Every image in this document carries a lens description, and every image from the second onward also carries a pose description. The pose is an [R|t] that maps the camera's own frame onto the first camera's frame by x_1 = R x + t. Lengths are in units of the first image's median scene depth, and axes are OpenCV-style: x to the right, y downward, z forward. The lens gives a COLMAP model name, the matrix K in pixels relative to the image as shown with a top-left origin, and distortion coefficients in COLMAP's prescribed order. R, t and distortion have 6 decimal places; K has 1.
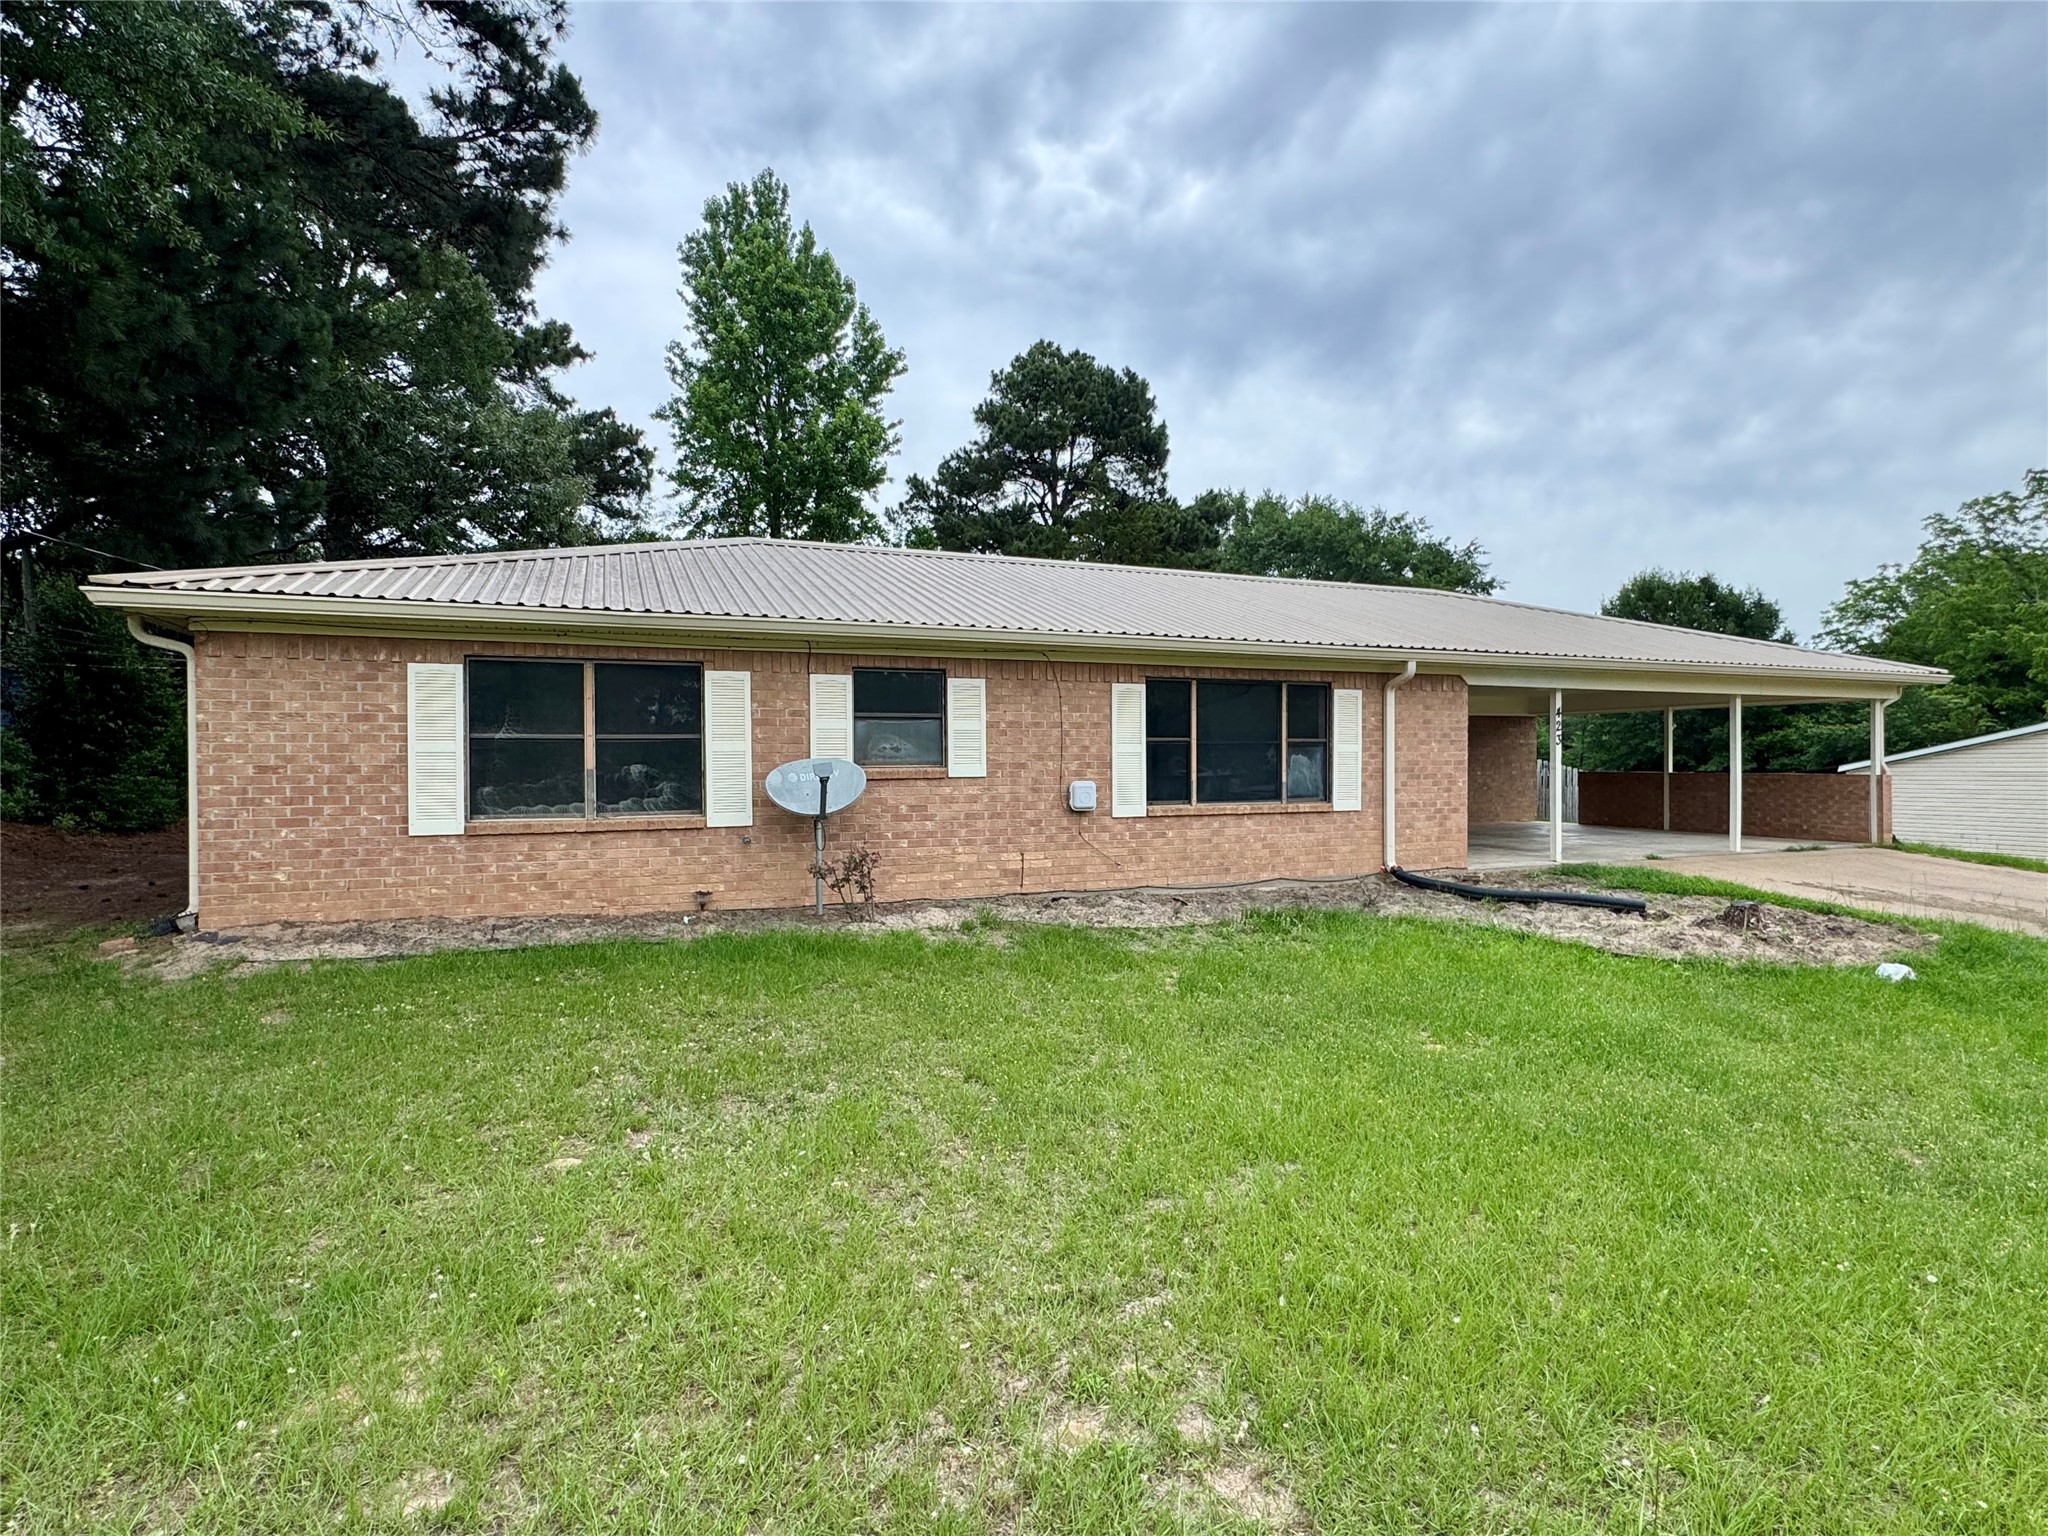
lens RADIAL K [[1020.8, 0, 1024.0], [0, 1020.8, 768.0], [0, 0, 1]] dist [0.045854, -0.042298]
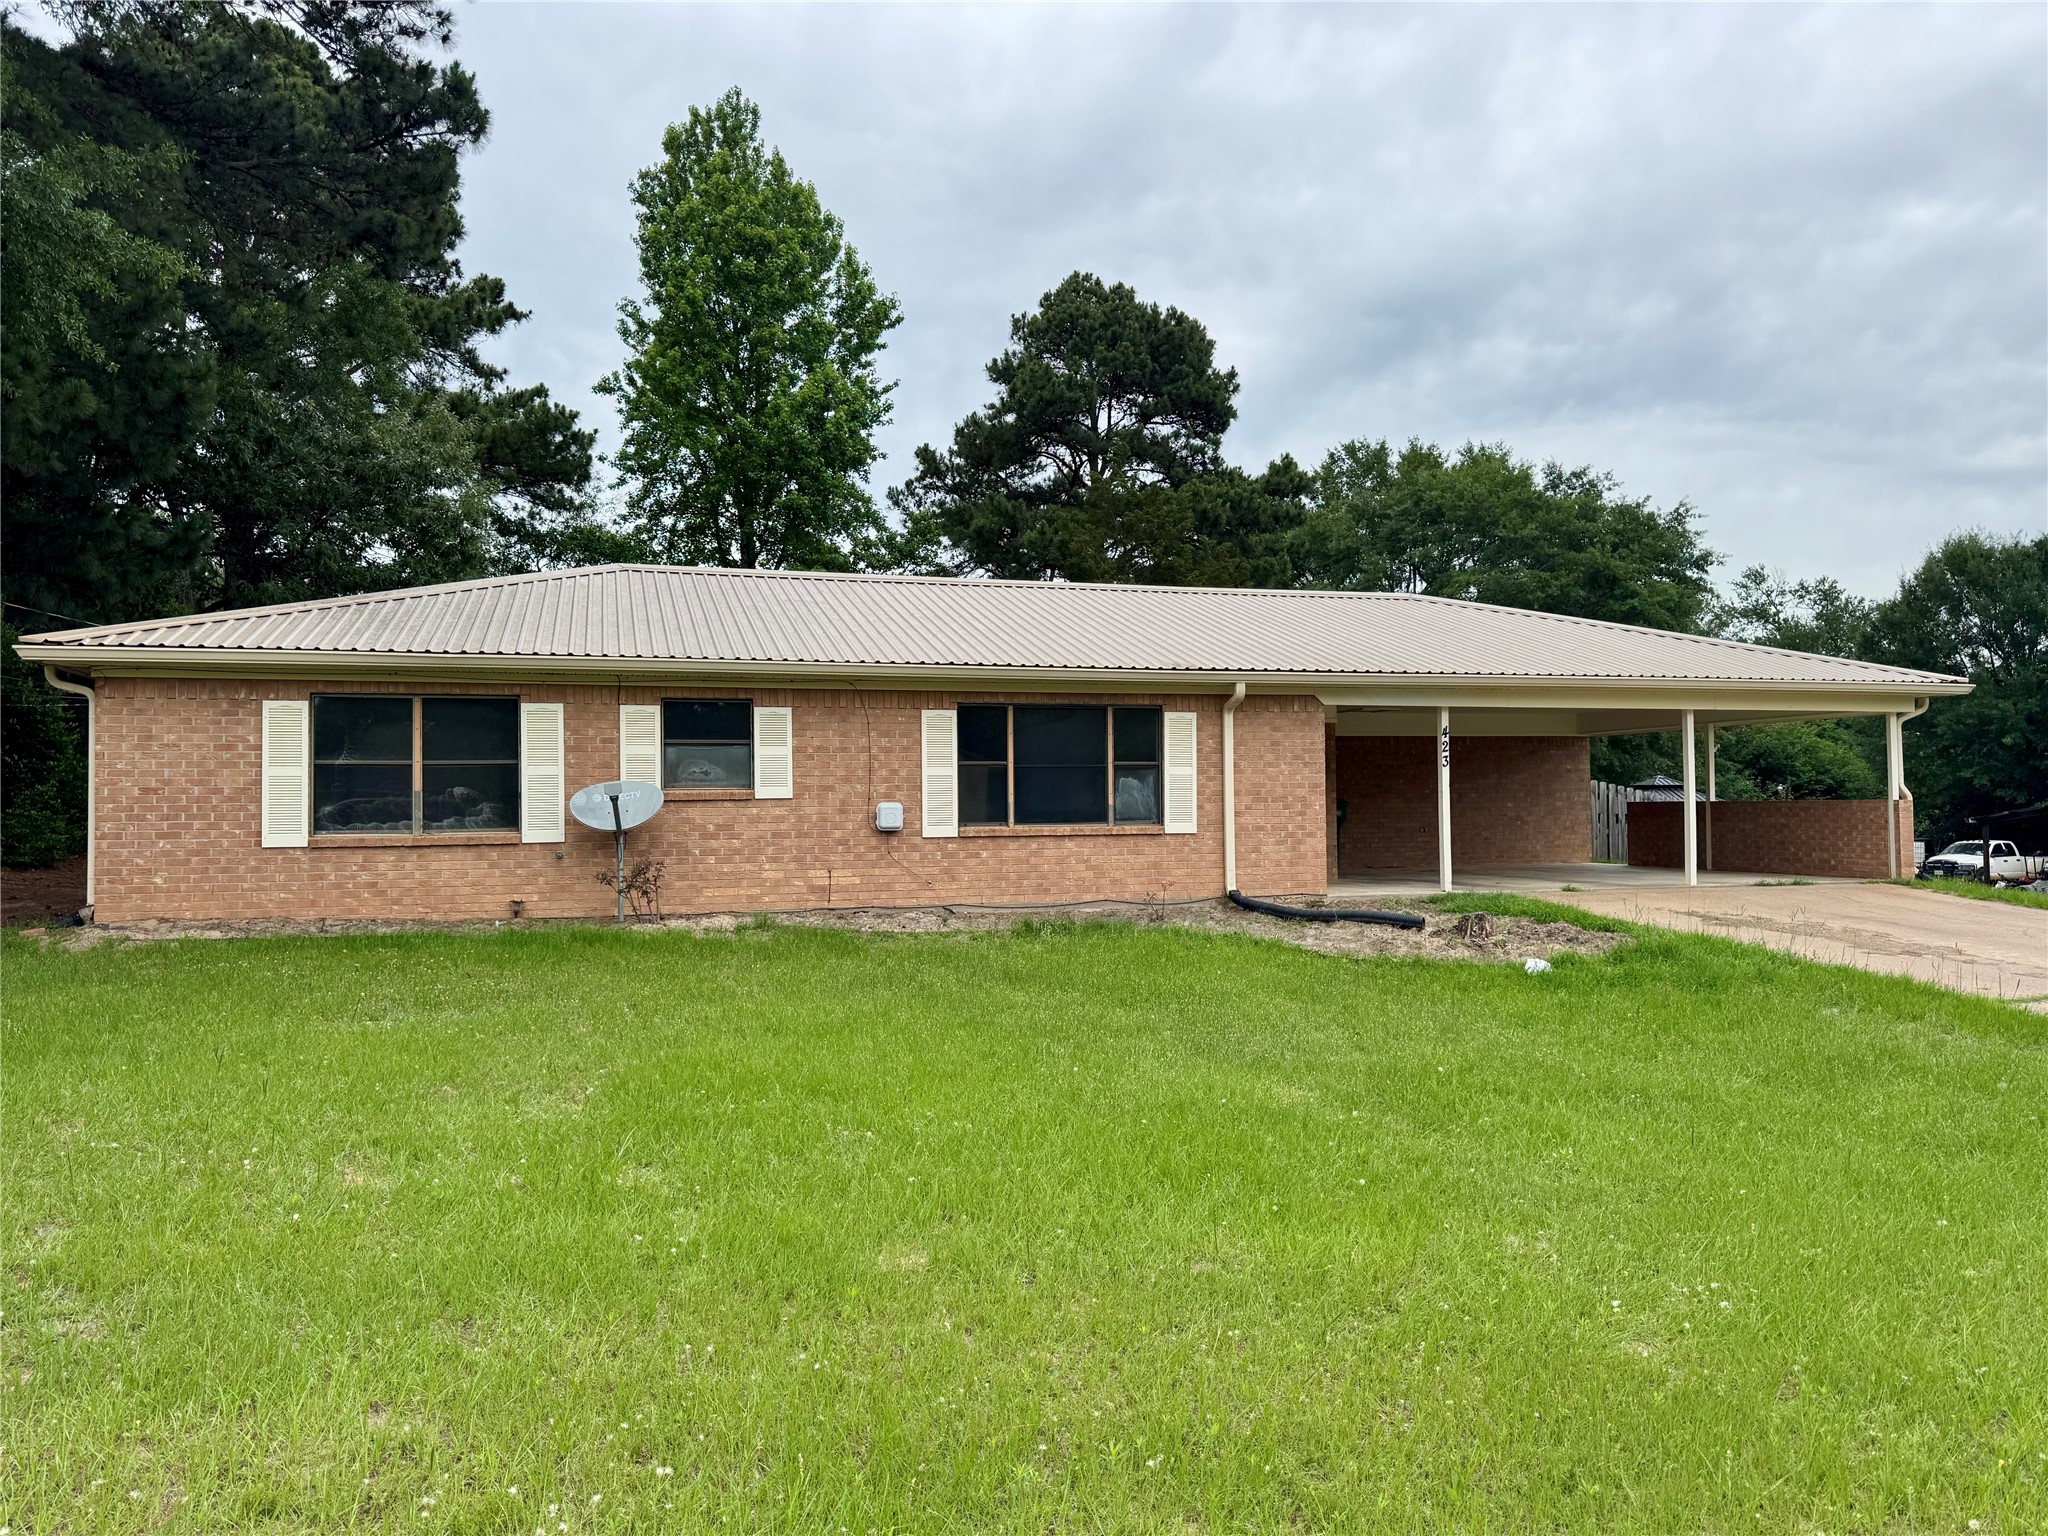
lens RADIAL K [[1428.0, 0, 1024.0], [0, 1428.0, 768.0], [0, 0, 1]] dist [0.161393, -0.228078]
pose [[0.995055, -0.007409, -0.099045, 0.317033], [0.004062, 0.999415, -0.033952, 0.025863], [0.099239, 0.033382, 0.994504, -0.422356]]
